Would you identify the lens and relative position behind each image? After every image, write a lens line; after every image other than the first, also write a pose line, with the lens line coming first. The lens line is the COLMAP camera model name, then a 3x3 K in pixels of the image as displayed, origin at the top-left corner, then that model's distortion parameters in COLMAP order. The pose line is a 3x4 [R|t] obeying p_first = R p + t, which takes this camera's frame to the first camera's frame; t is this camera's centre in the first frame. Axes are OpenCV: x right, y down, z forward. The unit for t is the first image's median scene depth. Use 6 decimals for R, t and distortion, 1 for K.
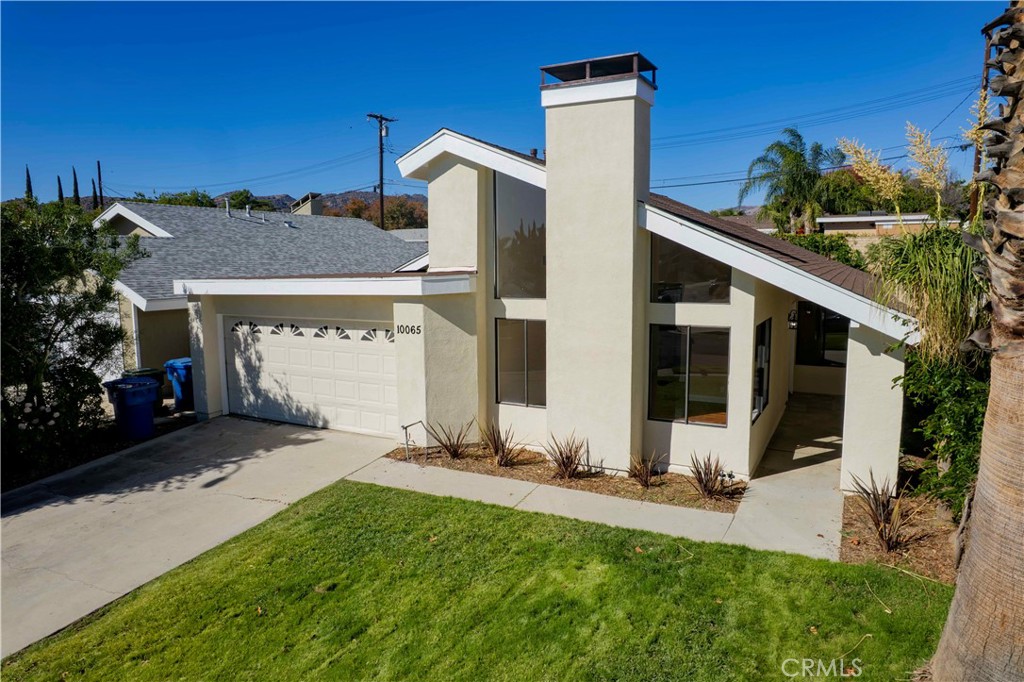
lens RADIAL K [[651.8, 0, 516.5], [0, 651.8, 343.3], [0, 0, 1]] dist [-0.082539, 0.070569]
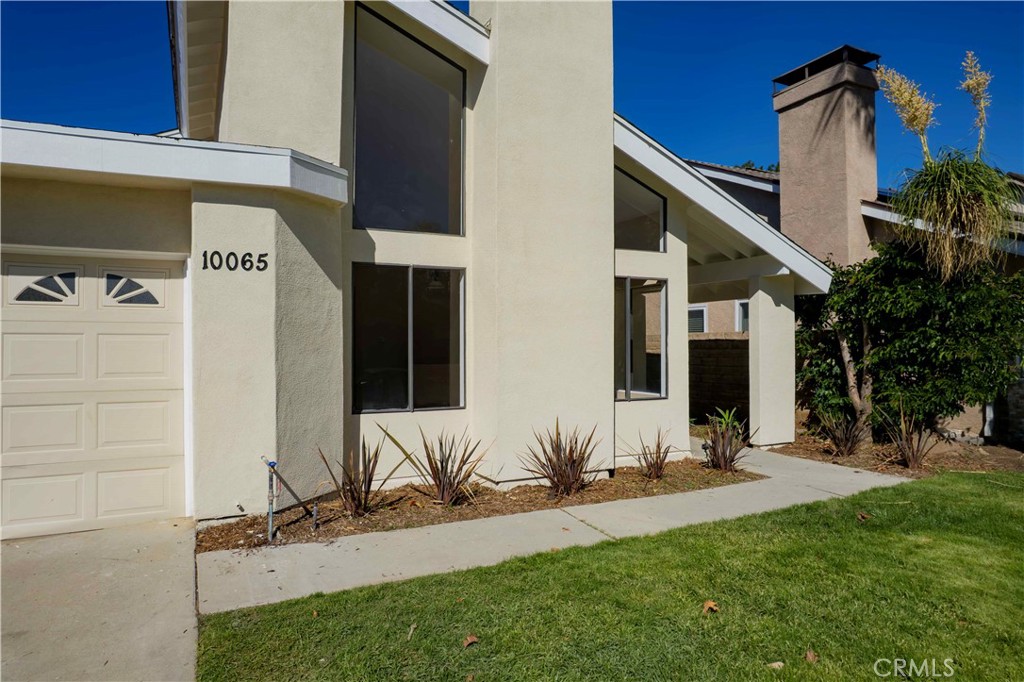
lens RADIAL K [[651.8, 0, 516.5], [0, 651.8, 343.3], [0, 0, 1]] dist [-0.082539, 0.070569]
pose [[0.583111, 0.008992, 0.812342, -0.424978], [0.100315, 0.991489, -0.082983, 0.096398], [-0.806175, 0.129878, 0.577246, 0.582286]]
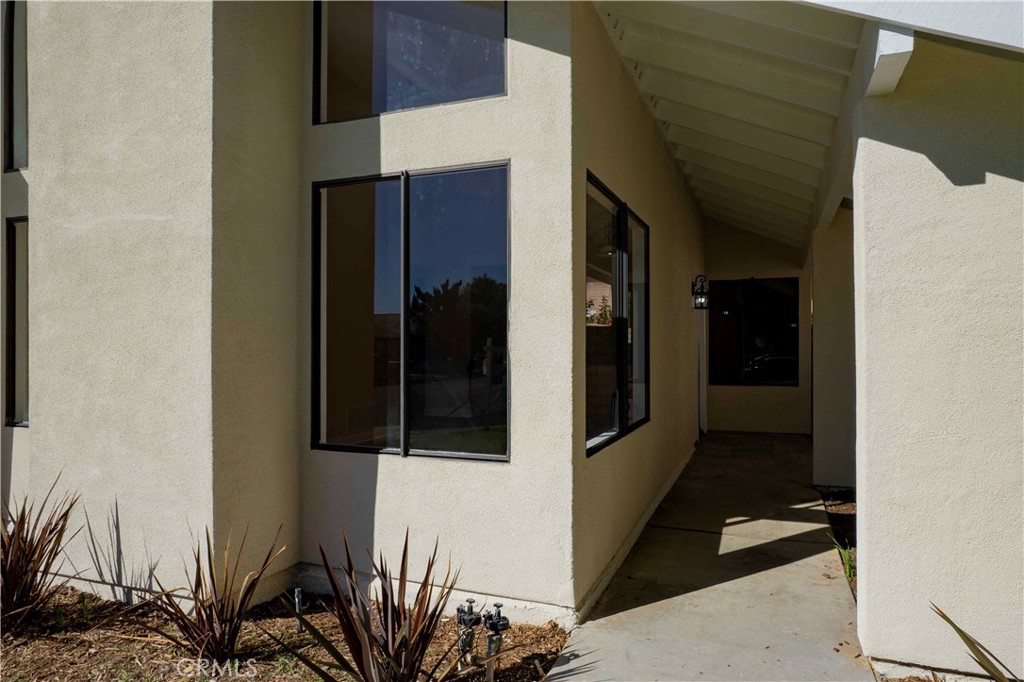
lens RADIAL K [[651.8, 0, 516.5], [0, 651.8, 343.3], [0, 0, 1]] dist [-0.082539, 0.070569]
pose [[0.993255, 0.005168, 0.115835, 0.255669], [0.009645, 0.991862, -0.126953, 0.098976], [-0.115549, 0.127214, 0.985122, 0.582339]]
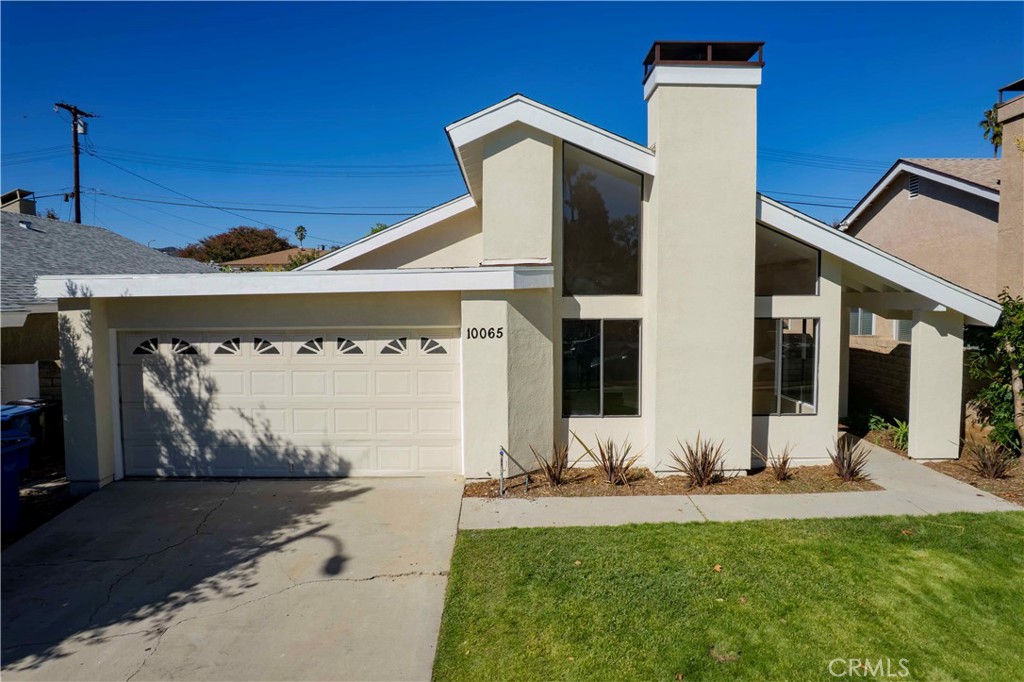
lens RADIAL K [[651.8, 0, 516.5], [0, 651.8, 343.3], [0, 0, 1]] dist [-0.082539, 0.070569]
pose [[0.879060, -0.030407, 0.475740, -0.517986], [0.057728, 0.997409, -0.042919, 0.028325], [-0.473202, 0.065192, 0.878538, 0.276838]]
